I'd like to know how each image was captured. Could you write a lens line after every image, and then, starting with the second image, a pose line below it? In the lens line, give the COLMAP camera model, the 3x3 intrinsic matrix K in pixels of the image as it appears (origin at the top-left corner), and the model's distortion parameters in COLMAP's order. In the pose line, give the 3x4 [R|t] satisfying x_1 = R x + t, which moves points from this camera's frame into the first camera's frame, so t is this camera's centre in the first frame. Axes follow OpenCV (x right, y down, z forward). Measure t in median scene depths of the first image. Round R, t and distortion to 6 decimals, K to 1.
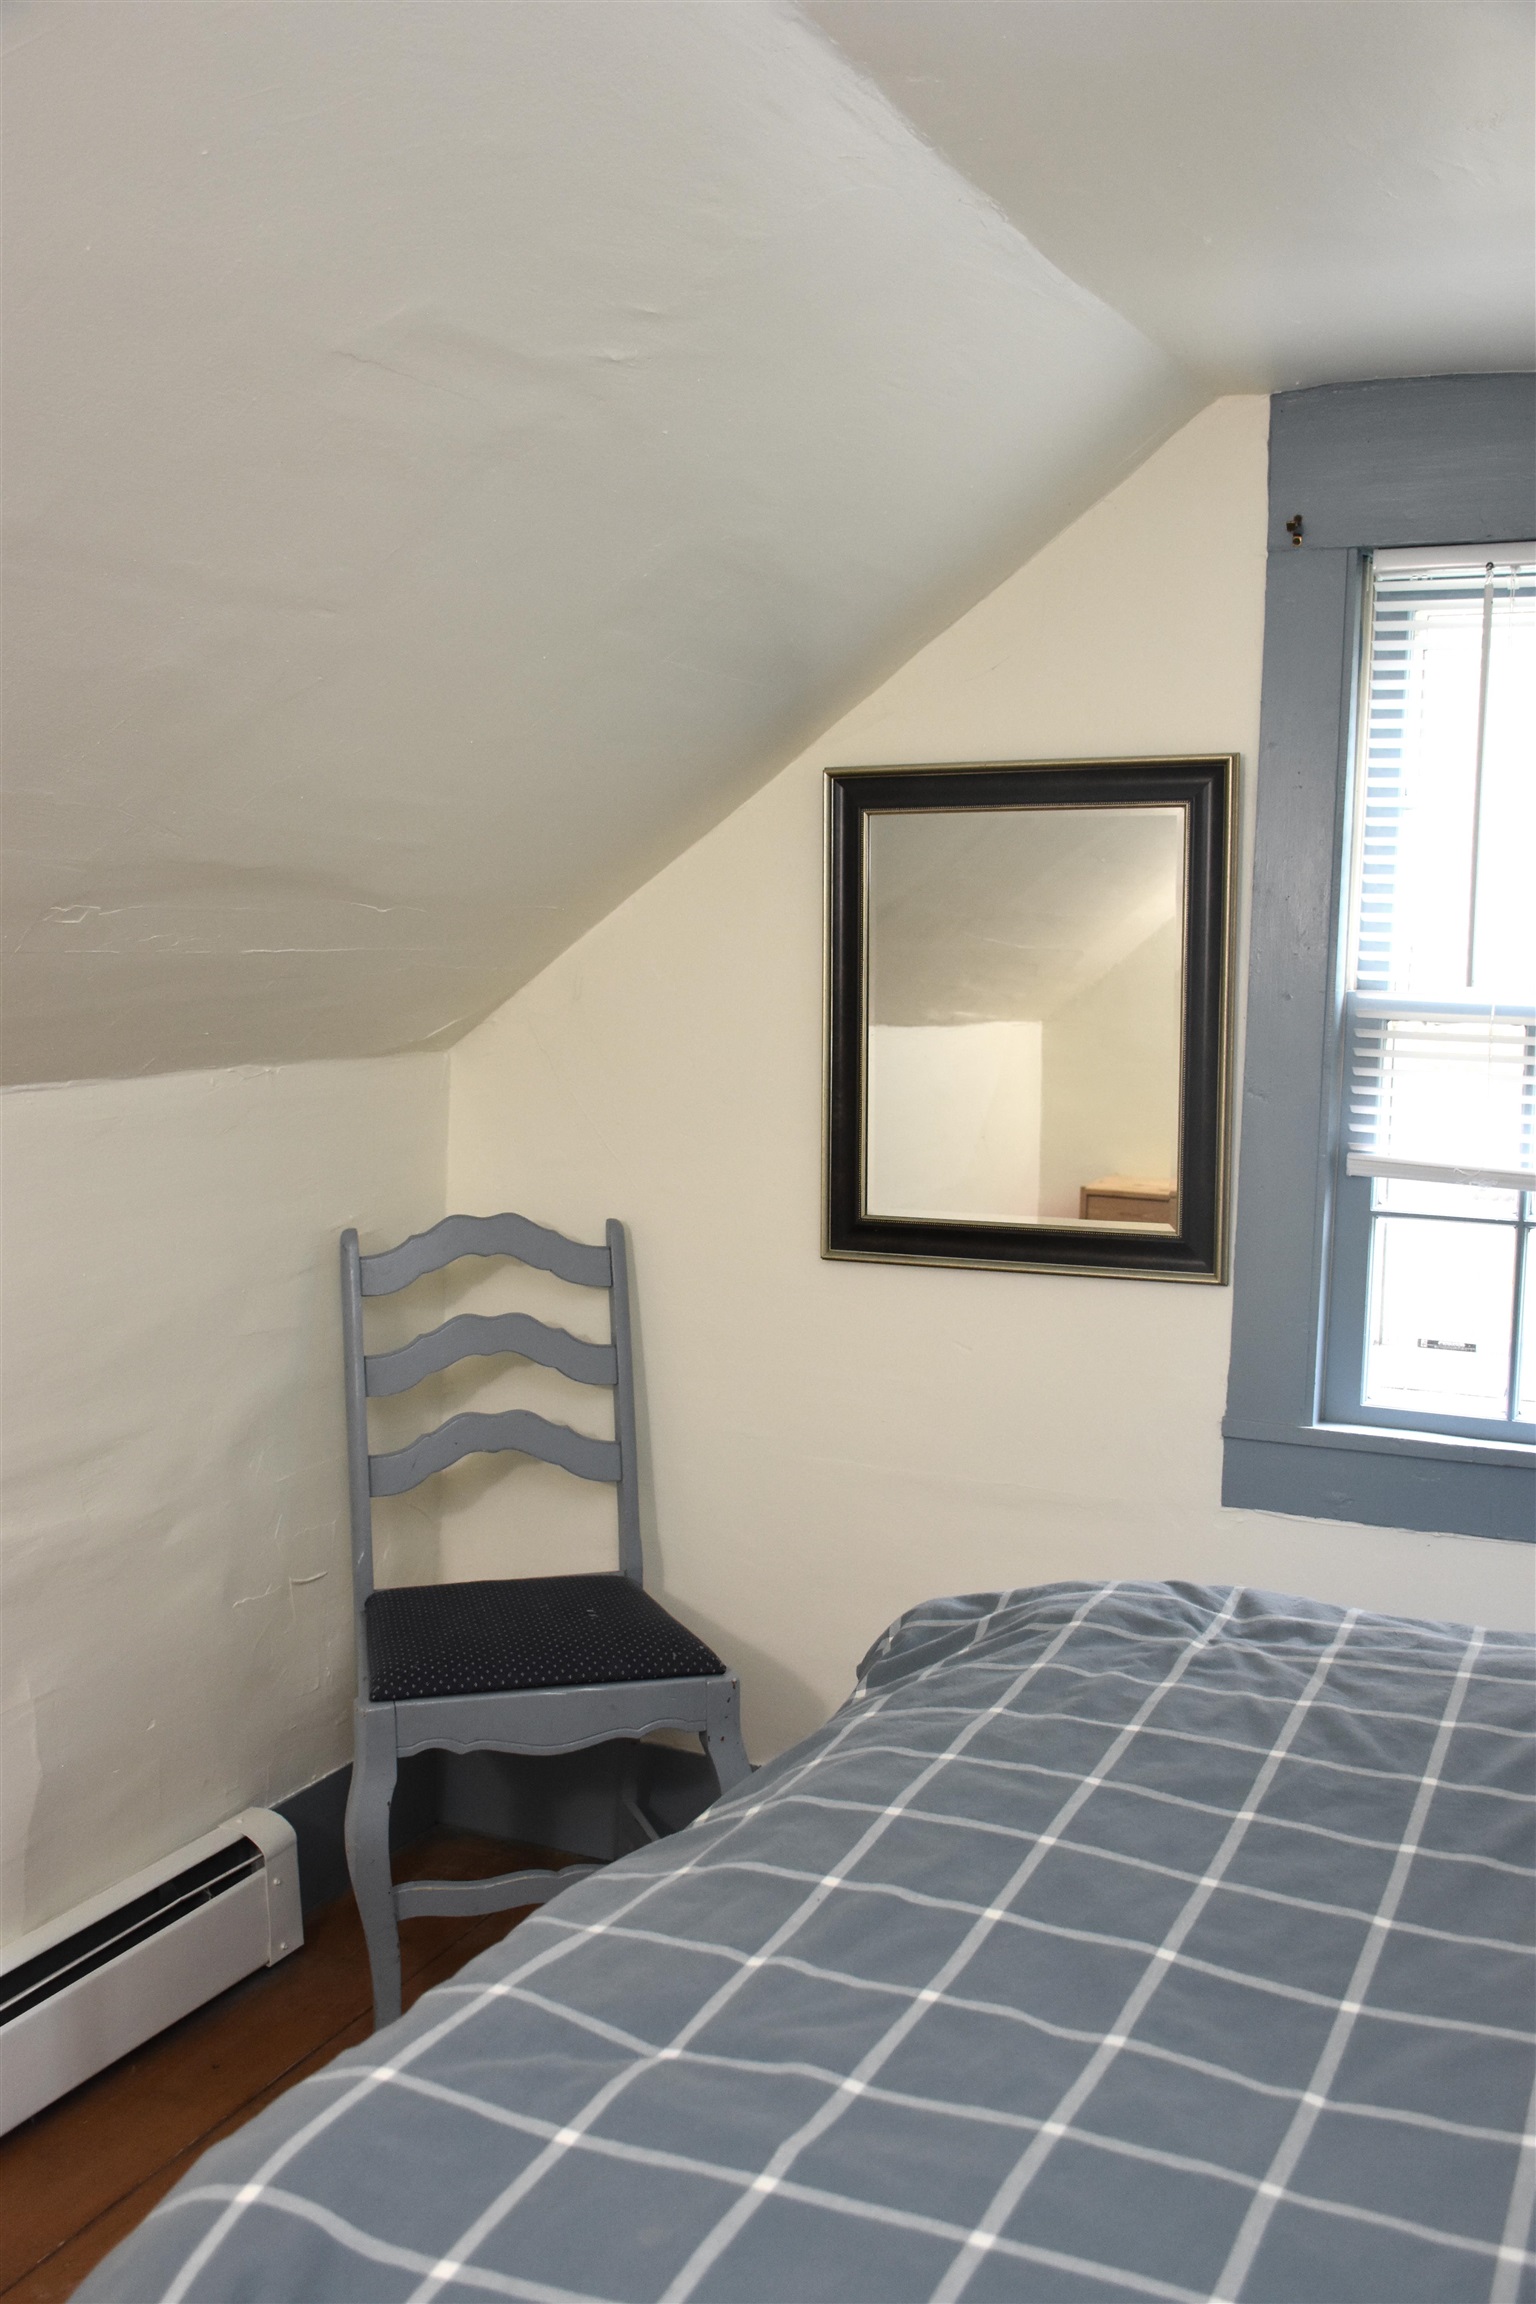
lens RADIAL K [[2119.1, 0, 764.9], [0, 2119.1, 1176.0], [0, 0, 1]] dist [-0.093024, 0.212709]
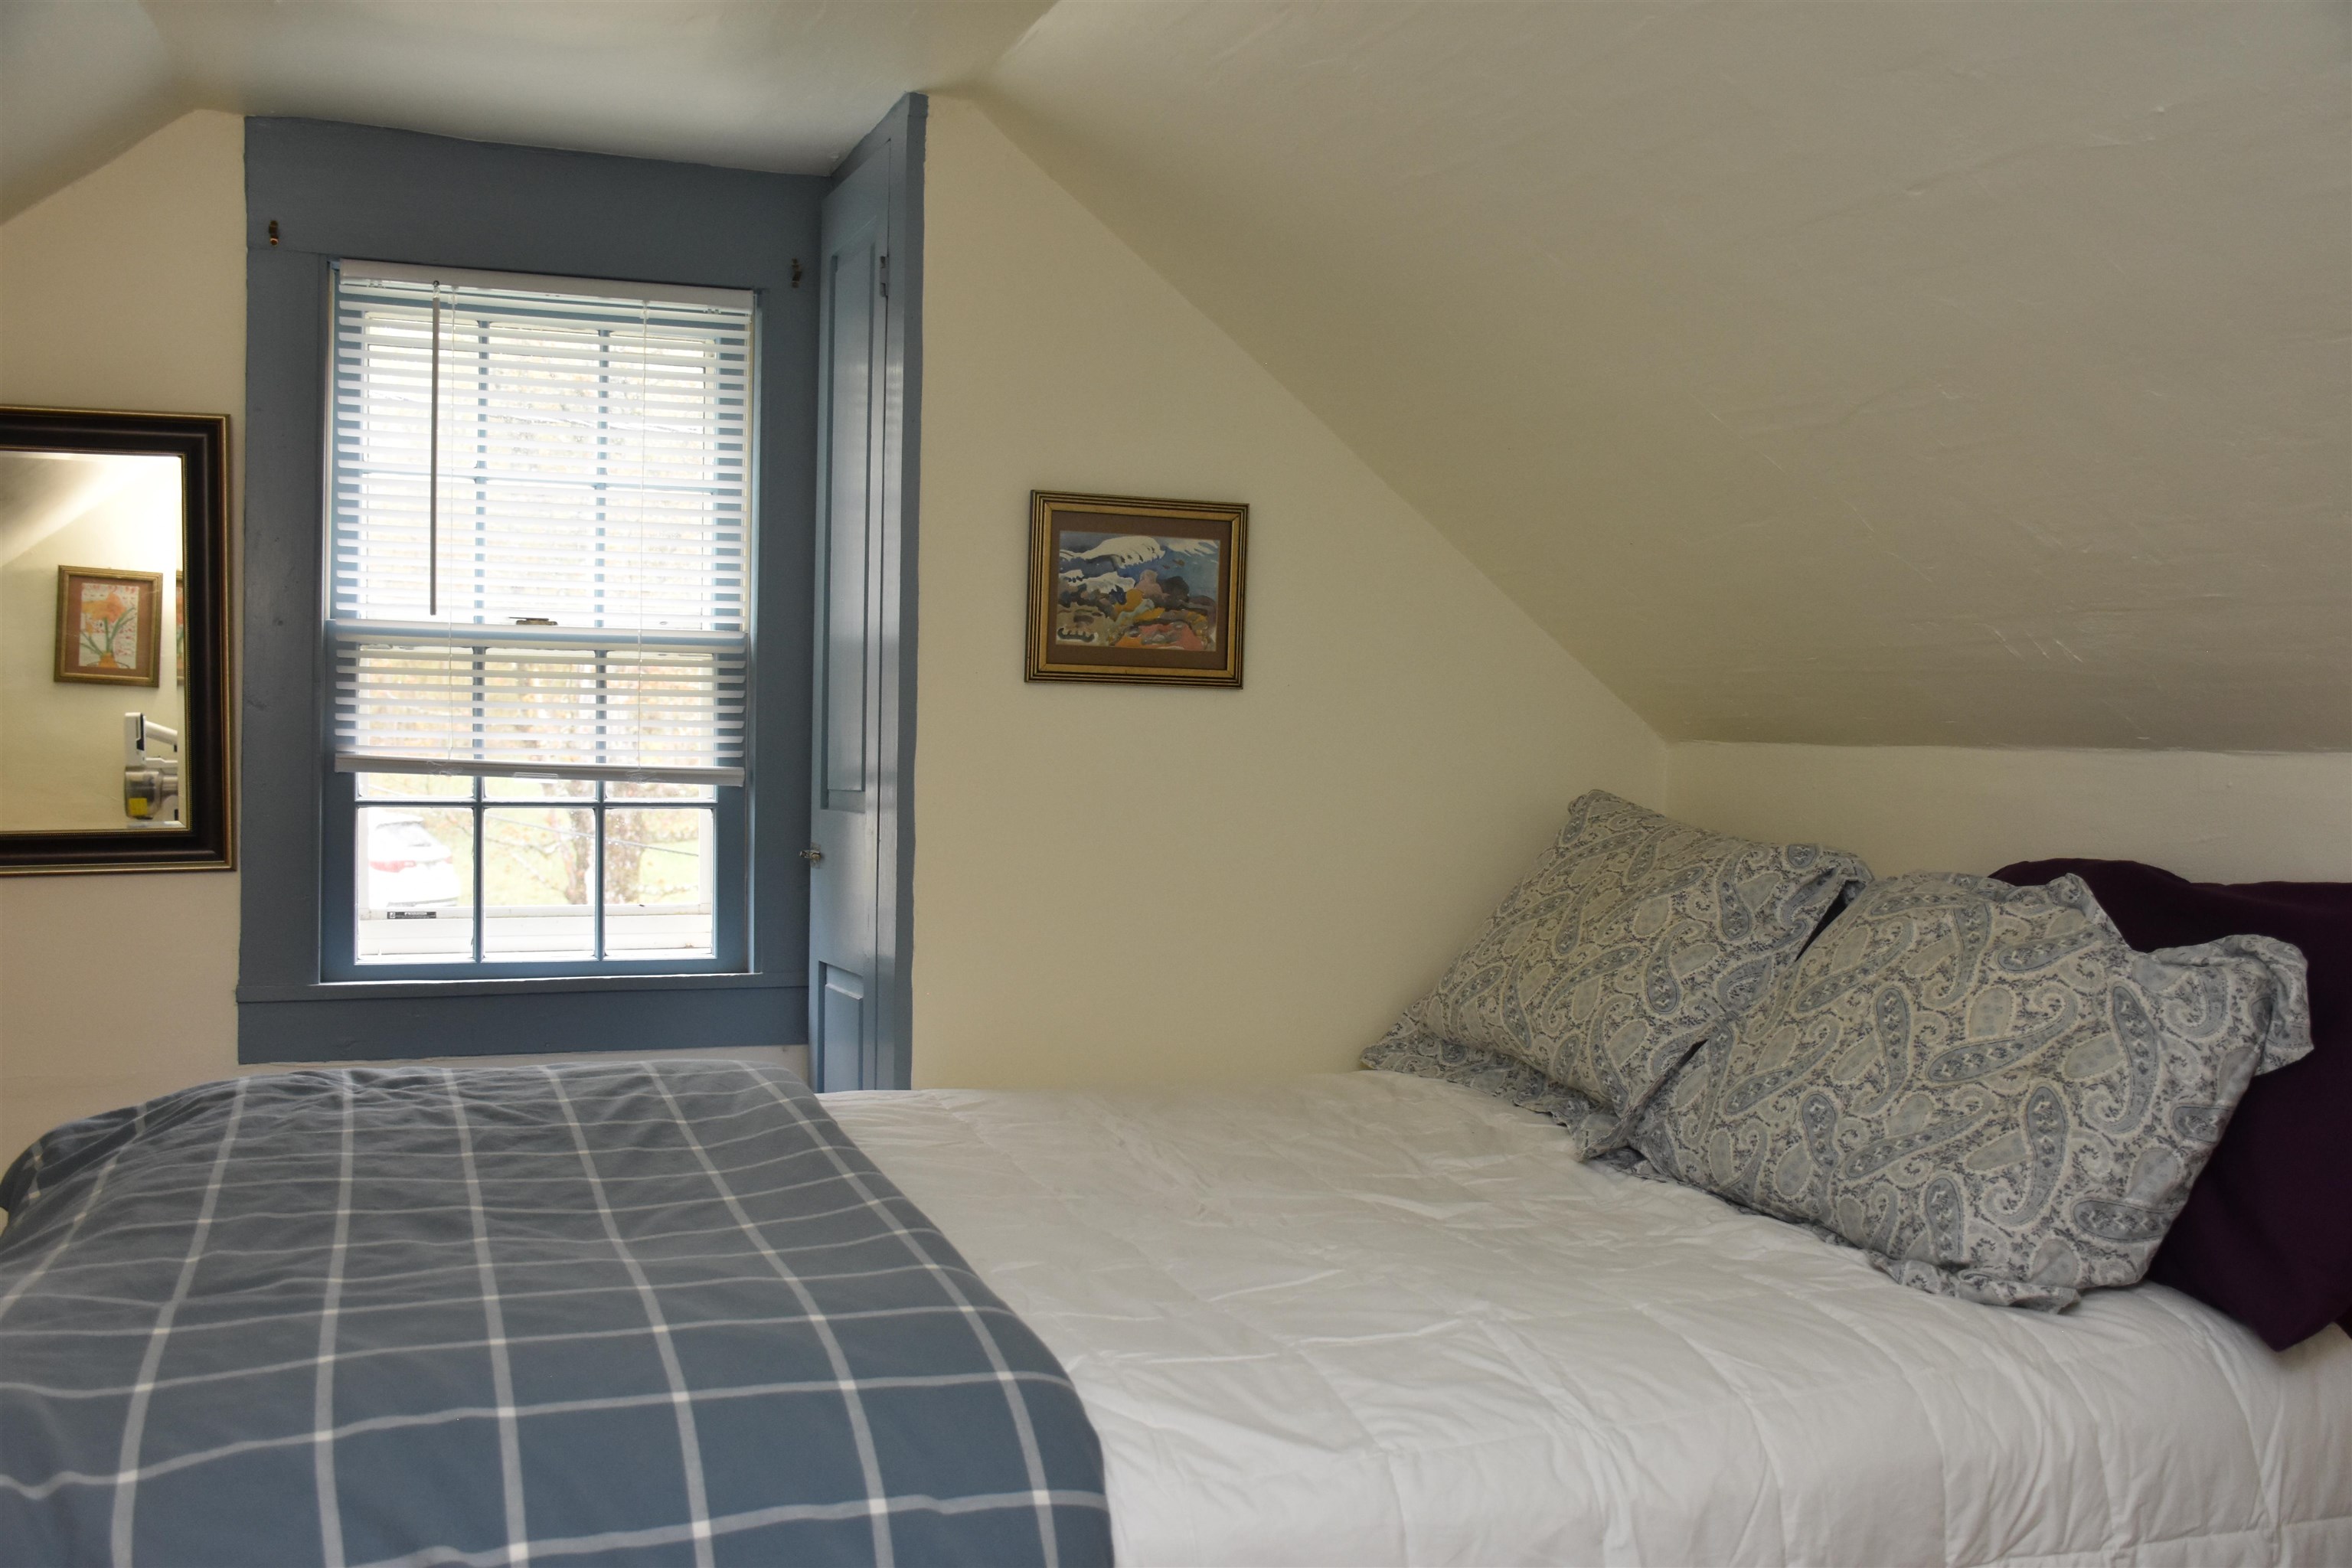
lens RADIAL K [[2163.3, 0, 1176.0], [0, 2163.3, 784.0], [0, 0, 1]] dist [-0.093024, 0.212709]
pose [[0.716730, -0.033465, 0.696548, -0.234561], [0.067792, 0.997460, -0.021835, 0.066674], [-0.694048, 0.062870, 0.717178, -0.211334]]
